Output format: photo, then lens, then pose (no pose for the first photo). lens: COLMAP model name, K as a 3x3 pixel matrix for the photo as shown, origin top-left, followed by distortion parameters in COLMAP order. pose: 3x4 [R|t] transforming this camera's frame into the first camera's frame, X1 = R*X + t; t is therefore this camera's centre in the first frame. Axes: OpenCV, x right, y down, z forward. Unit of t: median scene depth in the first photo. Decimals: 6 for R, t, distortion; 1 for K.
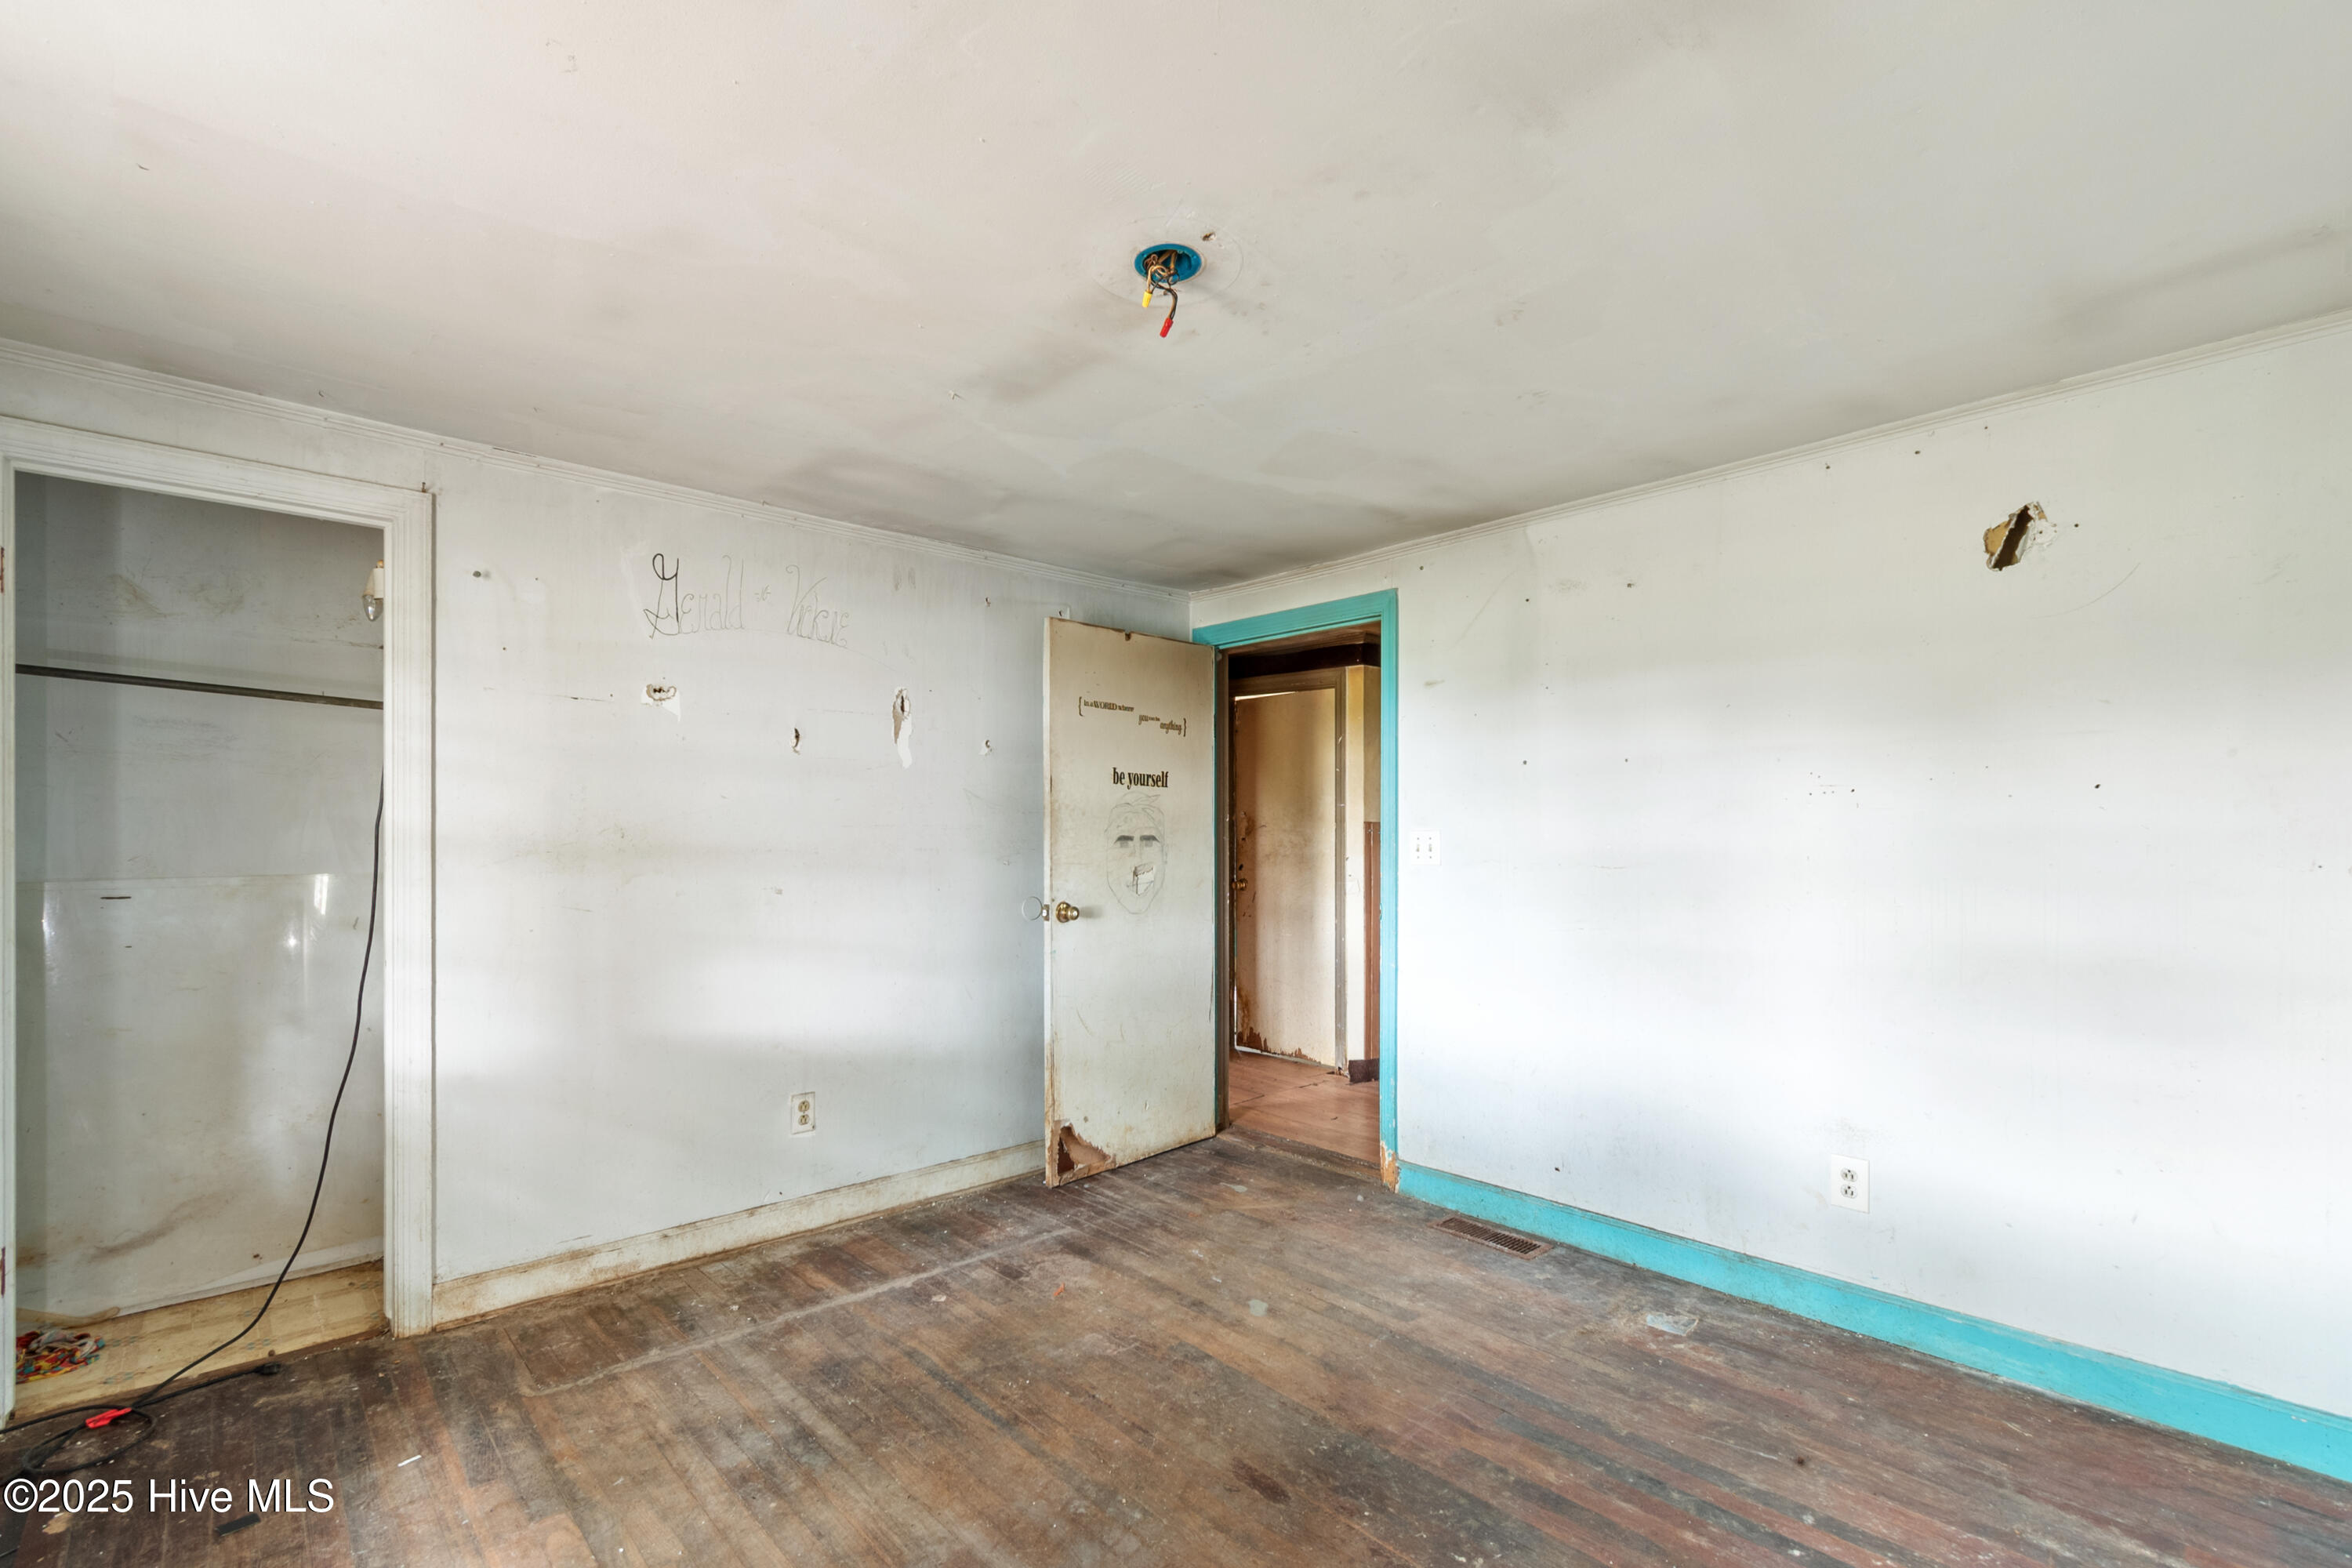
lens RADIAL K [[1049.6, 0, 1178.1], [0, 1049.6, 834.4], [0, 0, 1]] dist [-0.000058, 0.000016]
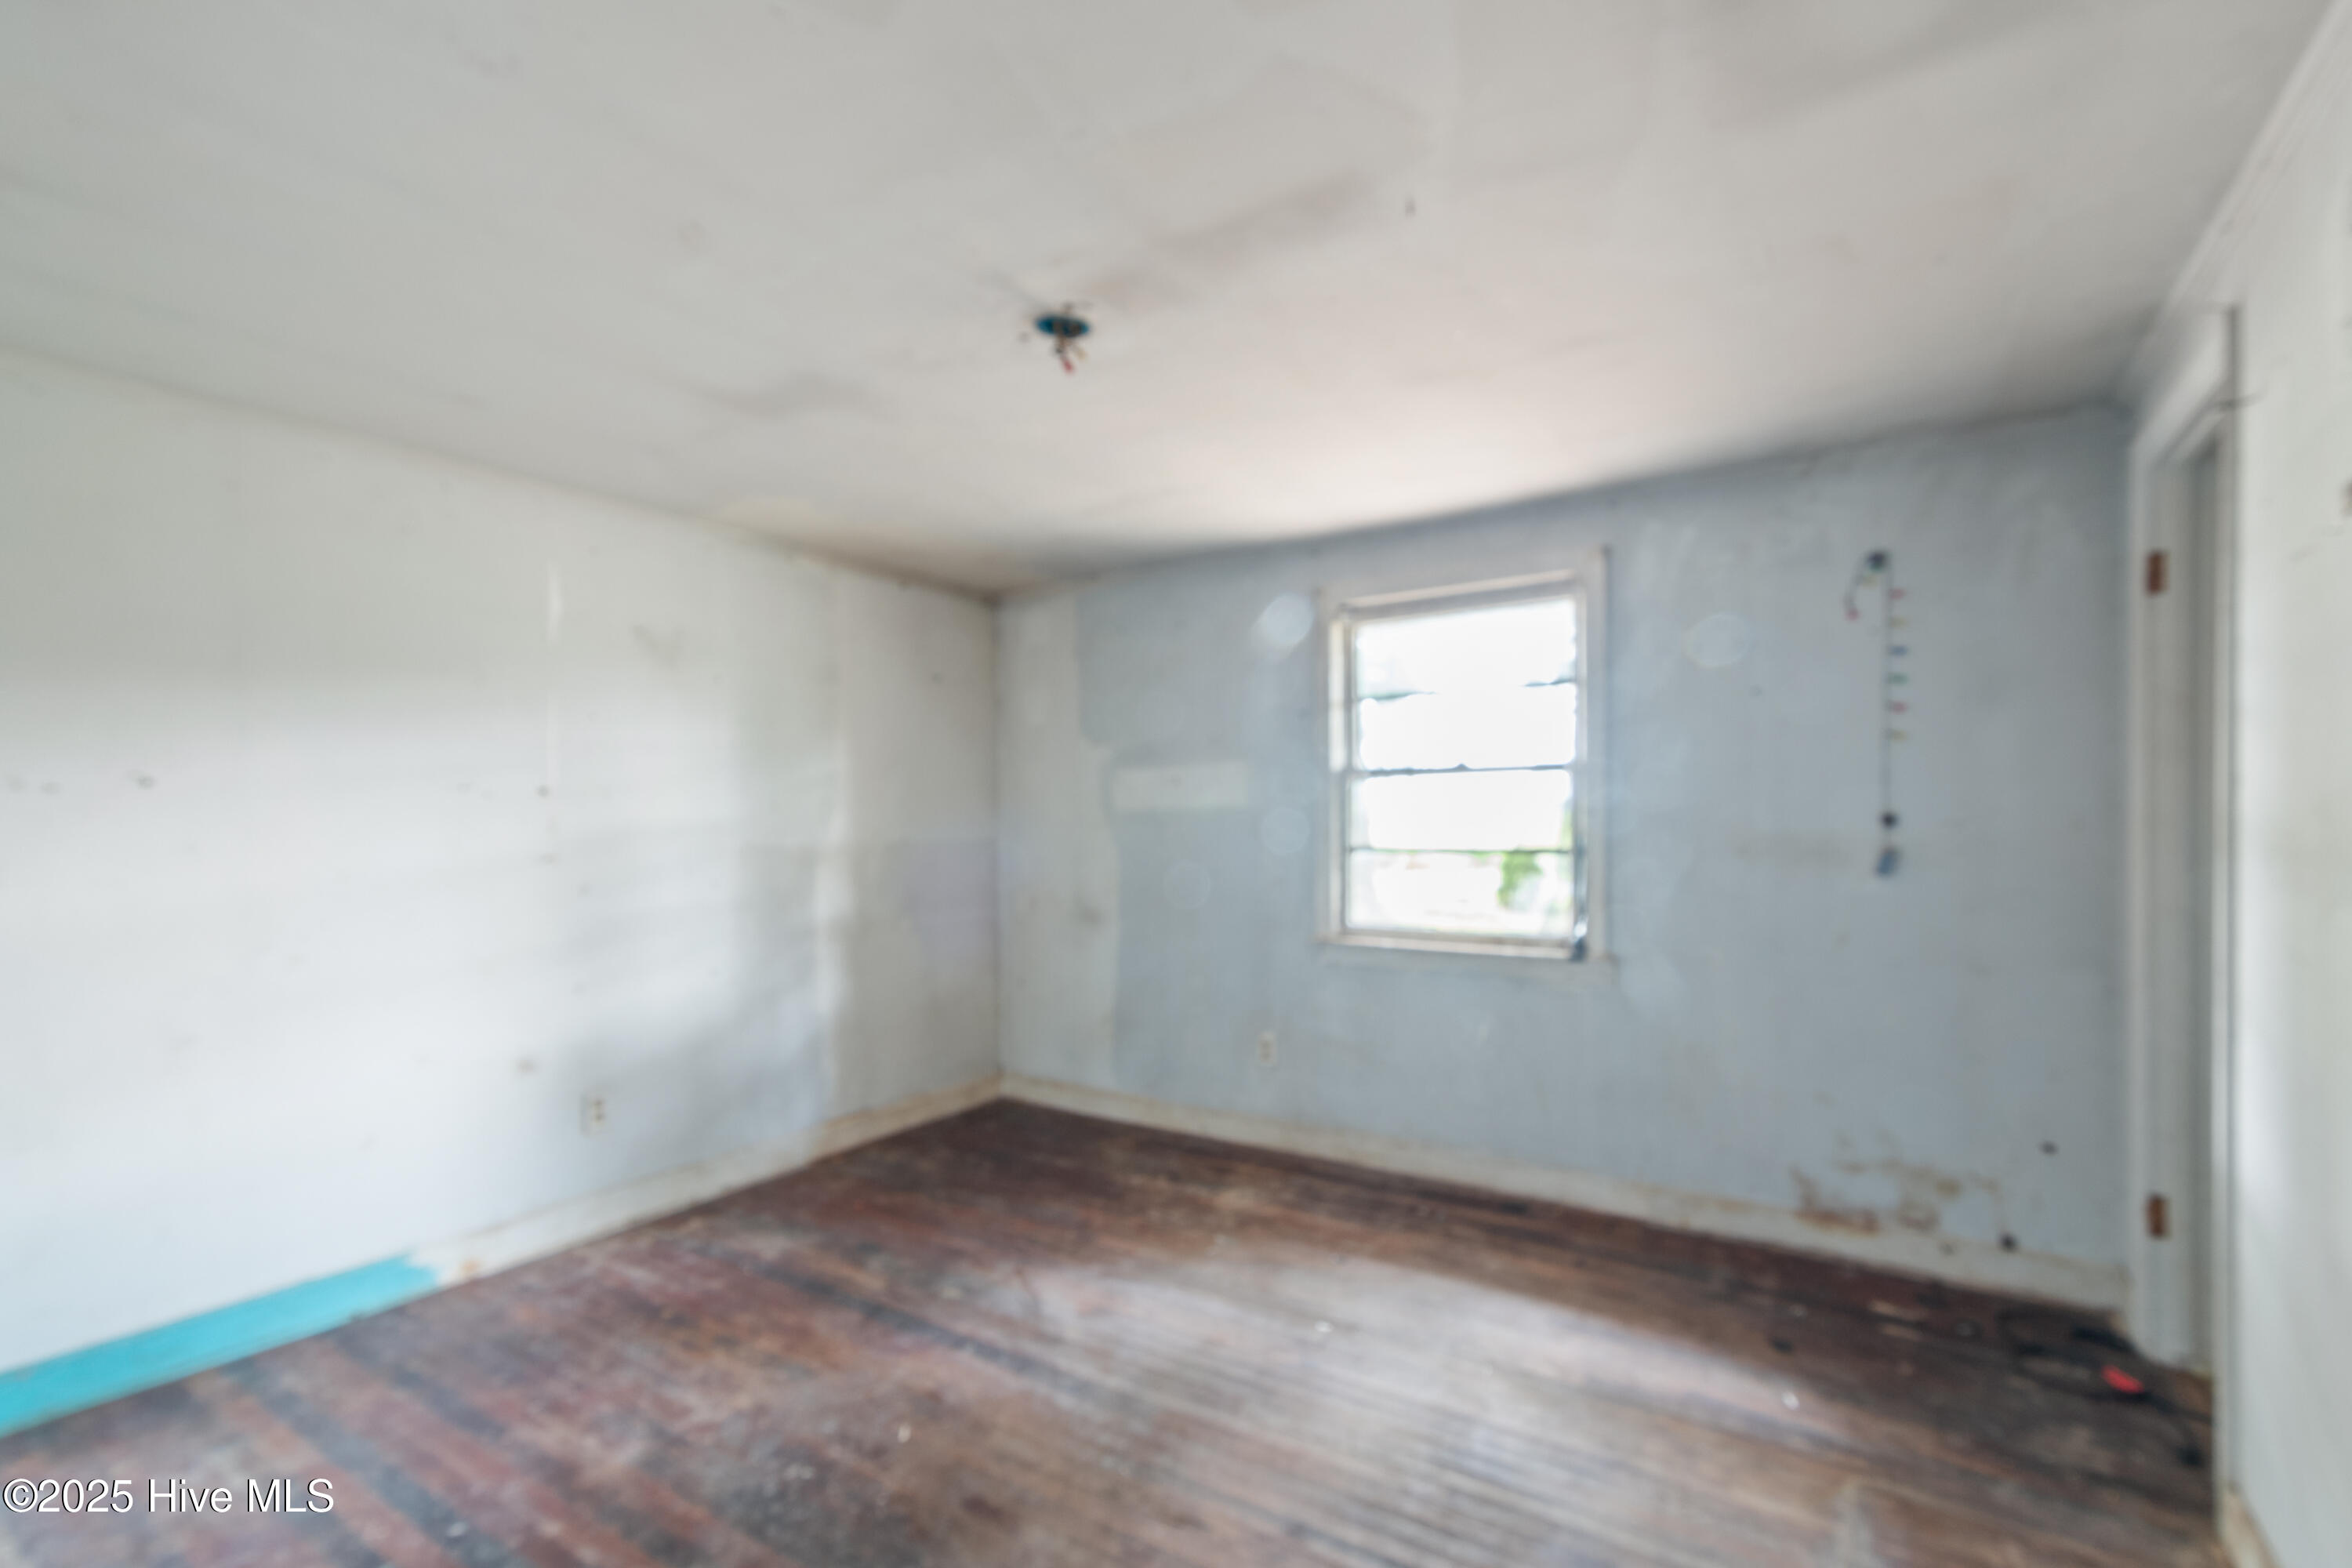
lens RADIAL K [[1049.6, 0, 1178.1], [0, 1049.6, 834.4], [0, 0, 1]] dist [-0.000058, 0.000016]
pose [[-0.971754, 0.008757, -0.235835, 0.121550], [0.007770, 0.999957, 0.005113, 0.004785], [0.235870, 0.003136, -0.971780, 1.831757]]
